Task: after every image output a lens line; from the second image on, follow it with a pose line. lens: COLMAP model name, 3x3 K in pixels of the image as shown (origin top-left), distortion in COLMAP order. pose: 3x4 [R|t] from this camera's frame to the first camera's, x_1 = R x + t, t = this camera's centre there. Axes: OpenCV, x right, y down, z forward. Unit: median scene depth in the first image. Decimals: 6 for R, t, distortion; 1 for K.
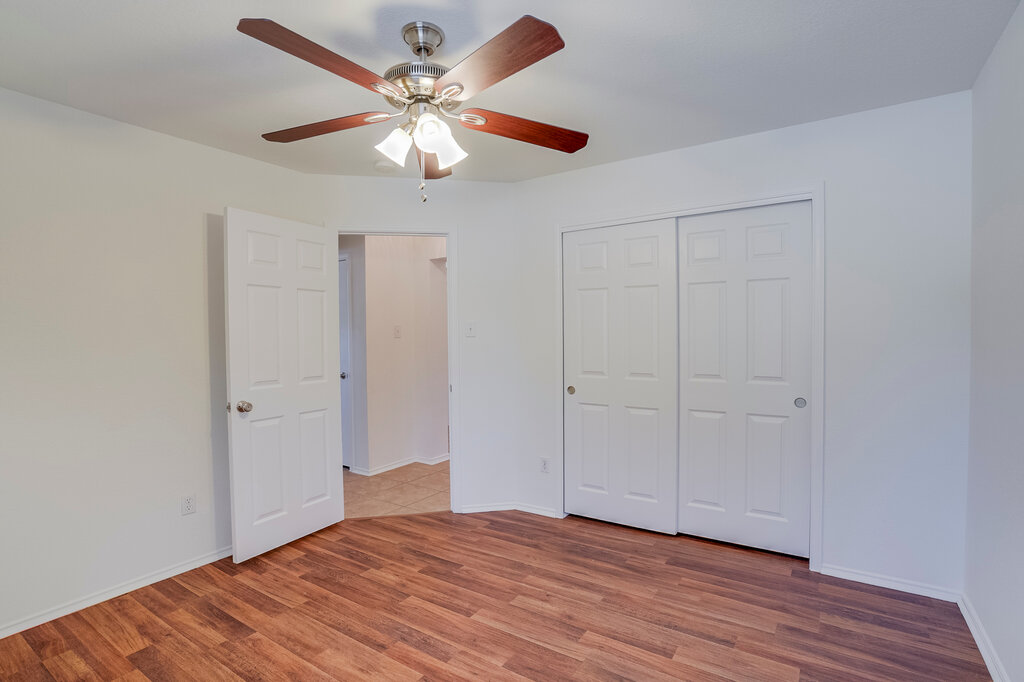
lens RADIAL K [[484.2, 0, 512.0], [0, 484.2, 341.0], [0, 0, 1]] dist [-0.055941, 0.019622]
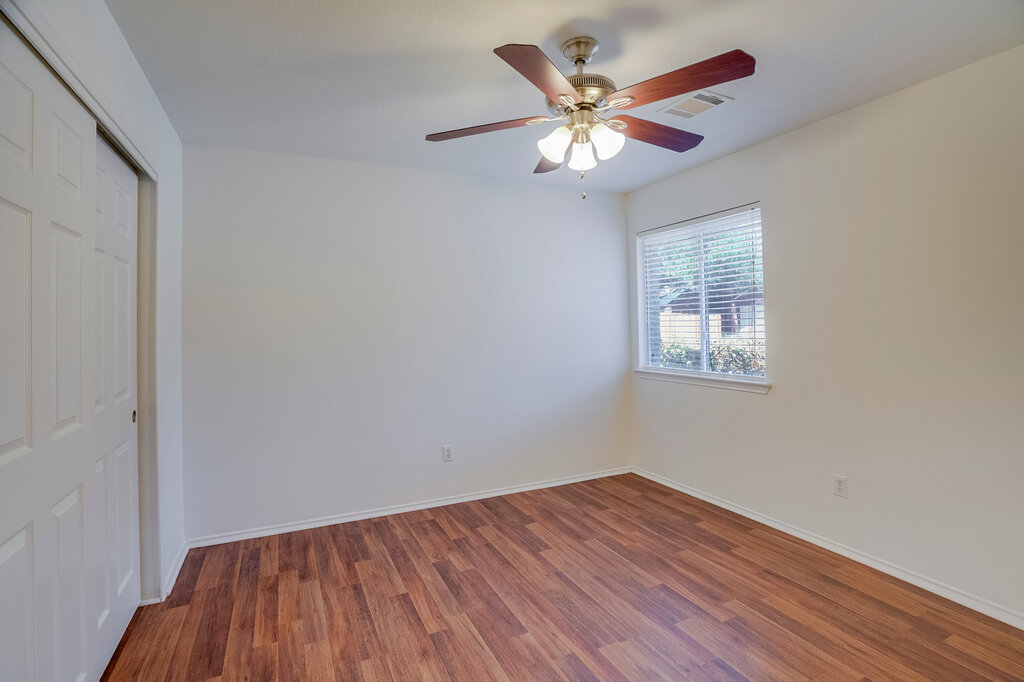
lens RADIAL K [[484.2, 0, 512.0], [0, 484.2, 341.0], [0, 0, 1]] dist [-0.055941, 0.019622]
pose [[-0.853457, 0.007309, 0.521112, -0.501547], [0.041680, 0.997656, 0.054270, -0.042059], [-0.519494, 0.068038, -0.851761, 1.689646]]
